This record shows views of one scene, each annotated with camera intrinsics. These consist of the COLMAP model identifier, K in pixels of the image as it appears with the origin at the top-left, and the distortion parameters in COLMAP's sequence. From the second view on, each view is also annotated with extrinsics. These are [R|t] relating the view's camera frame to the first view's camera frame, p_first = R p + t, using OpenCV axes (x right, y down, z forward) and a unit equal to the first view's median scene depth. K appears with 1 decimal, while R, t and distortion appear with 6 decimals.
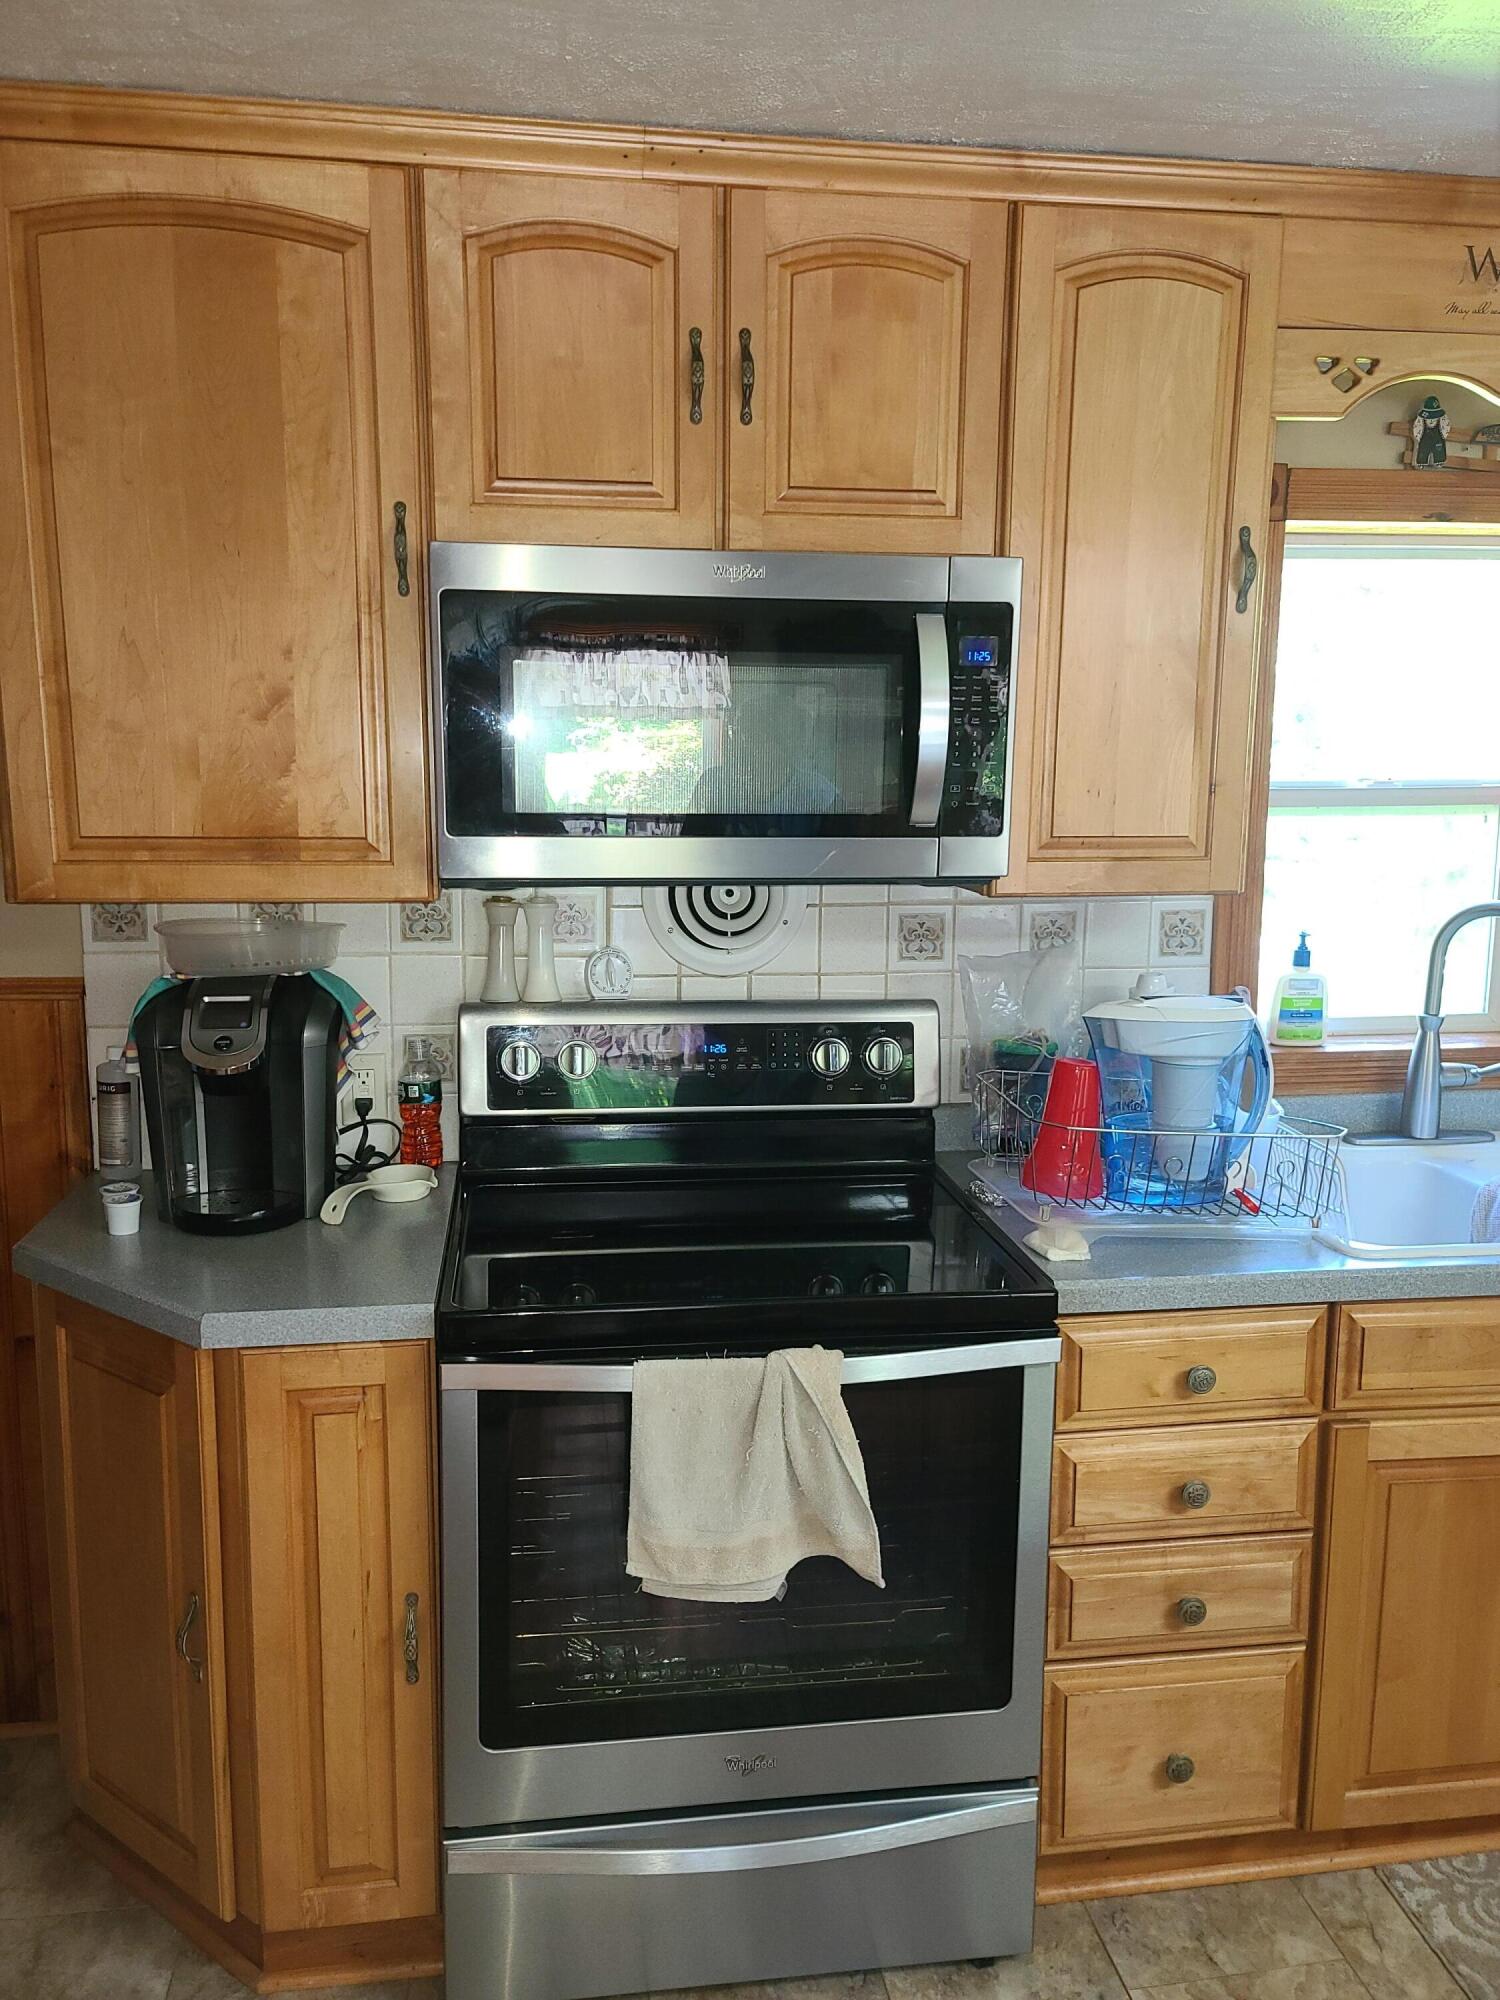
lens RADIAL K [[1460.0, 0, 736.1], [0, 1460.0, 987.6], [0, 0, 1]] dist [0.081760, -0.078121]
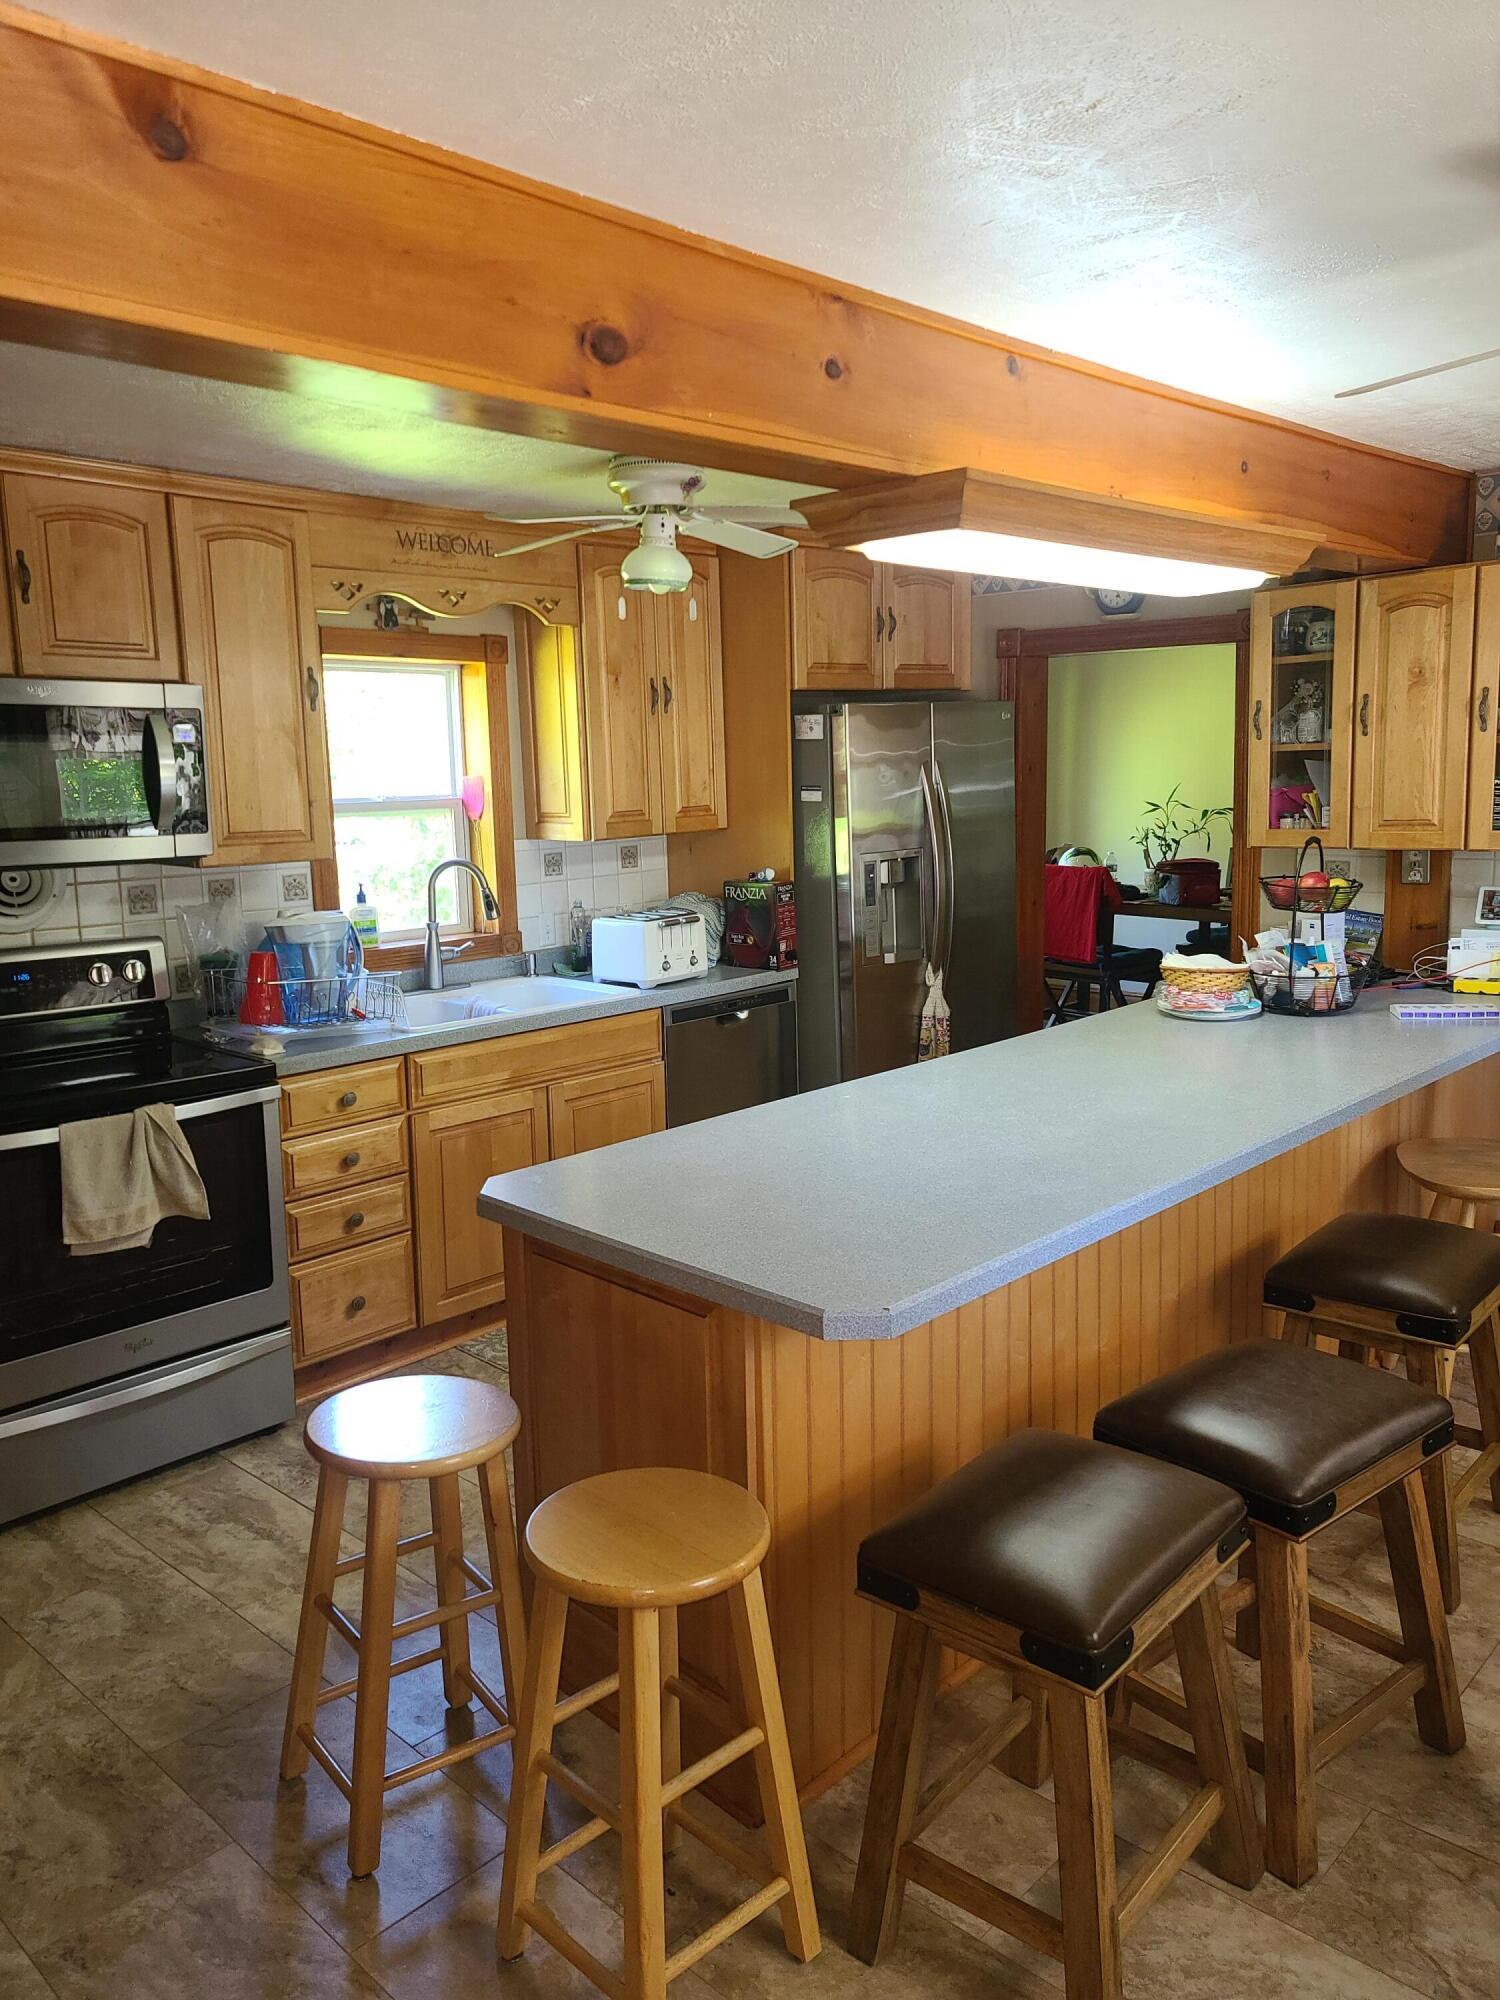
lens RADIAL K [[1460.0, 0, 736.1], [0, 1460.0, 987.6], [0, 0, 1]] dist [0.081760, -0.078121]
pose [[0.790498, -0.112654, 0.602015, -0.428493], [0.119019, 0.992456, 0.029435, 0.113321], [-0.600790, 0.048383, 0.797942, -0.861360]]
